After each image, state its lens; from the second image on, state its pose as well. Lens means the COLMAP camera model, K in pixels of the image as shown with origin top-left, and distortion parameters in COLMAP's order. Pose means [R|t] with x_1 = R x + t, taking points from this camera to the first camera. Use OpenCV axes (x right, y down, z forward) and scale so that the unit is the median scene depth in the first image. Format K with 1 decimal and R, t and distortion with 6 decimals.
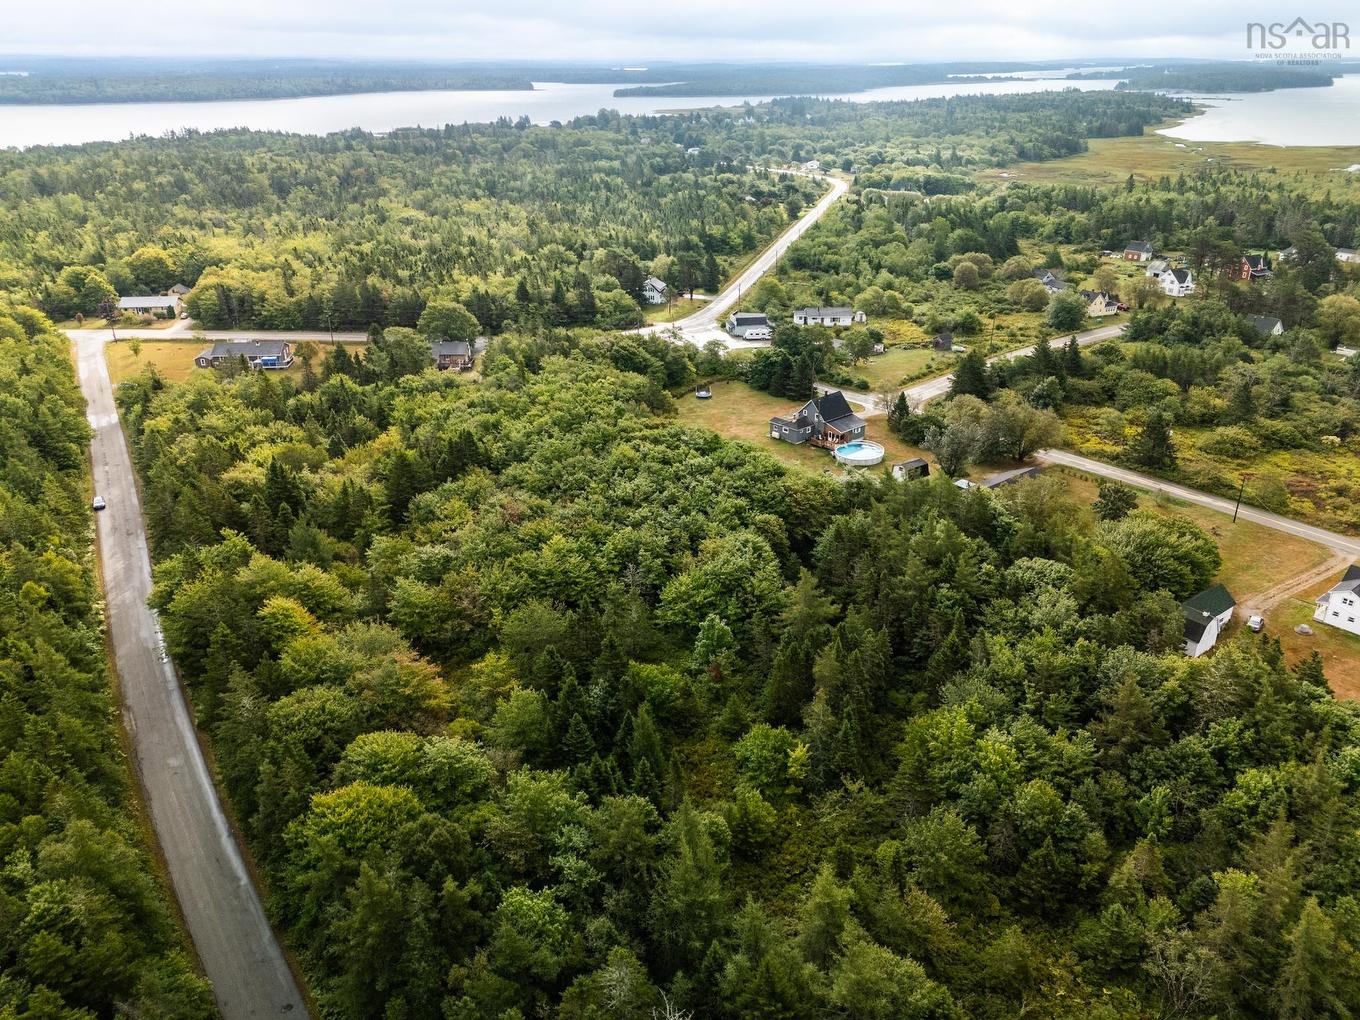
lens RADIAL K [[991.5, 0, 680.0], [0, 991.5, 510.0], [0, 0, 1]] dist [0.080985, -0.067203]
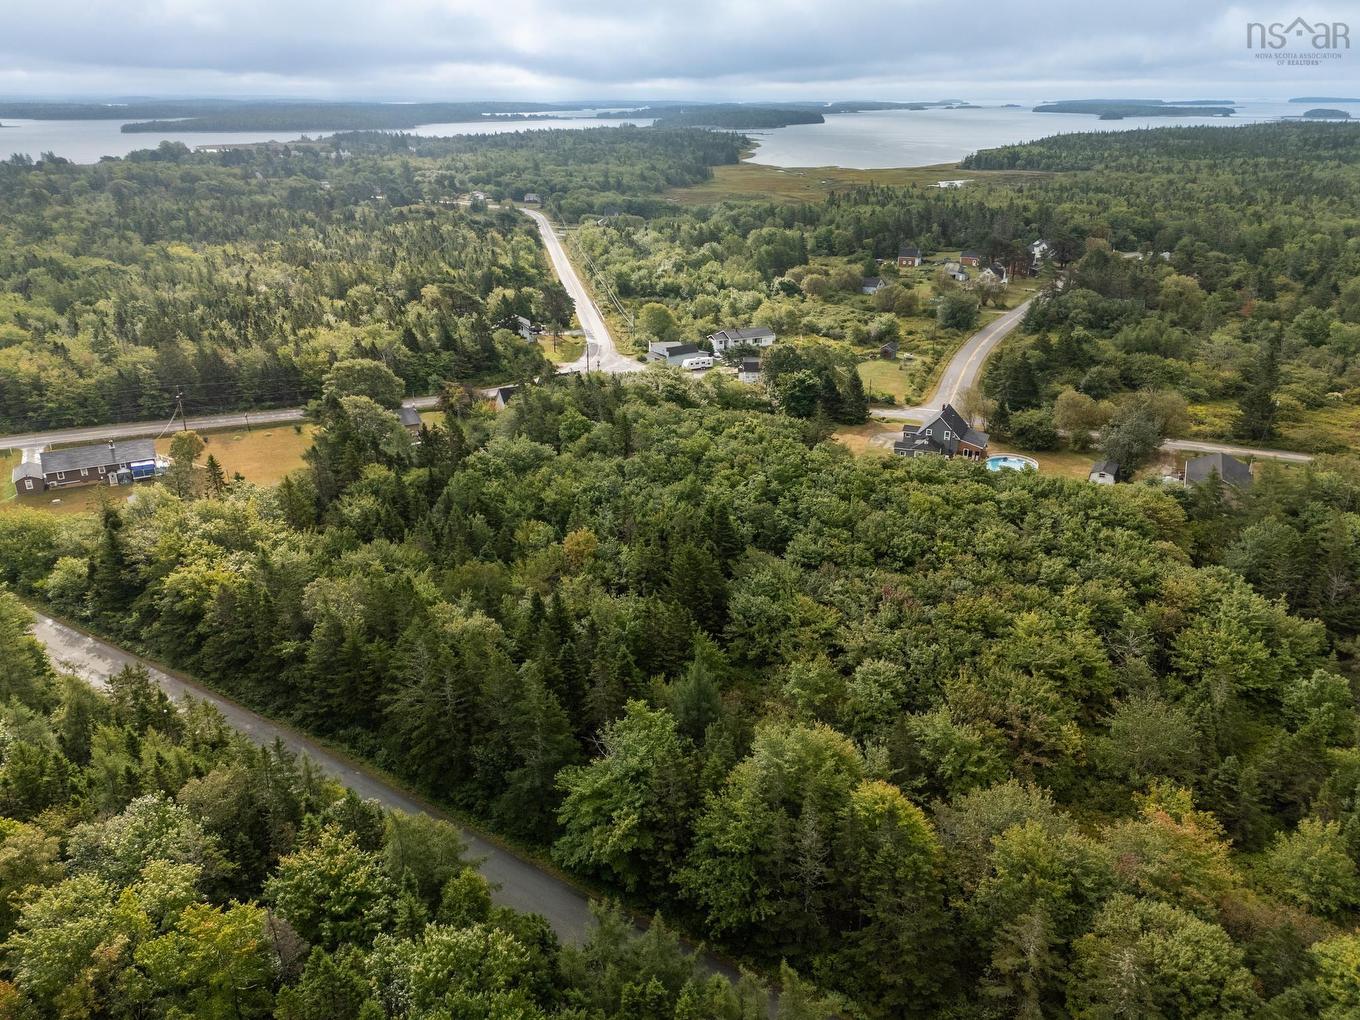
lens RADIAL K [[1030.7, 0, 680.0], [0, 1030.7, 510.0], [0, 0, 1]] dist [0.093352, -0.083134]
pose [[0.906077, -0.156521, 0.393098, -0.301804], [0.174917, 0.984520, -0.011169, -0.040231], [-0.385265, 0.078879, 0.919429, 0.170536]]
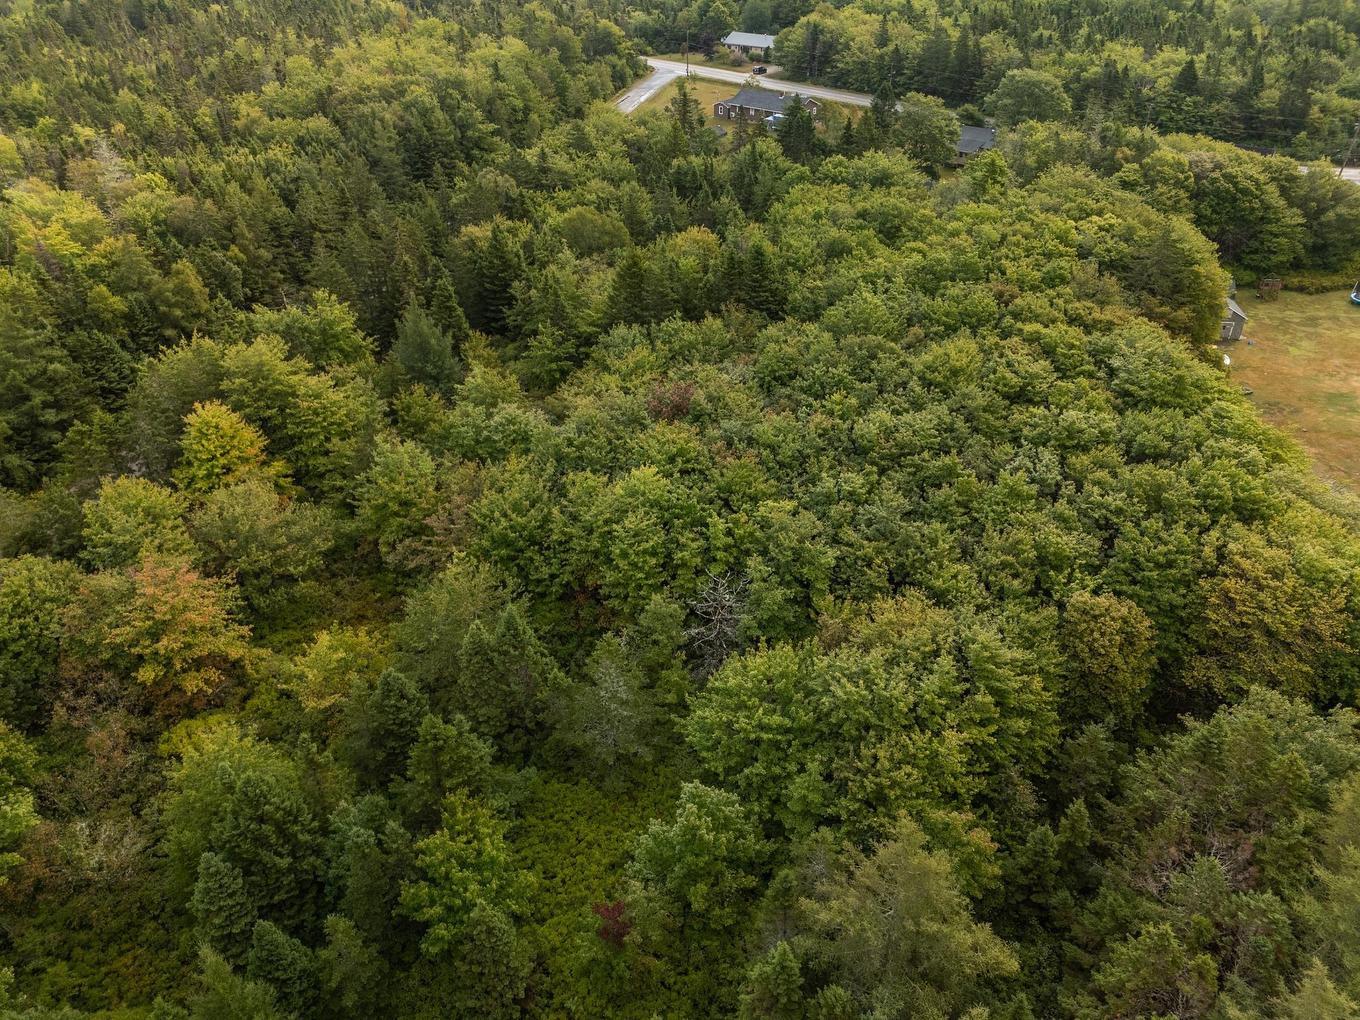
lens RADIAL K [[991.5, 0, 680.0], [0, 991.5, 510.0], [0, 0, 1]] dist [0.080985, -0.067203]
pose [[0.716791, 0.382053, -0.583306, 0.091472], [-0.276596, 0.923695, 0.265107, -0.043511], [0.640082, -0.028686, 0.767771, 0.279412]]
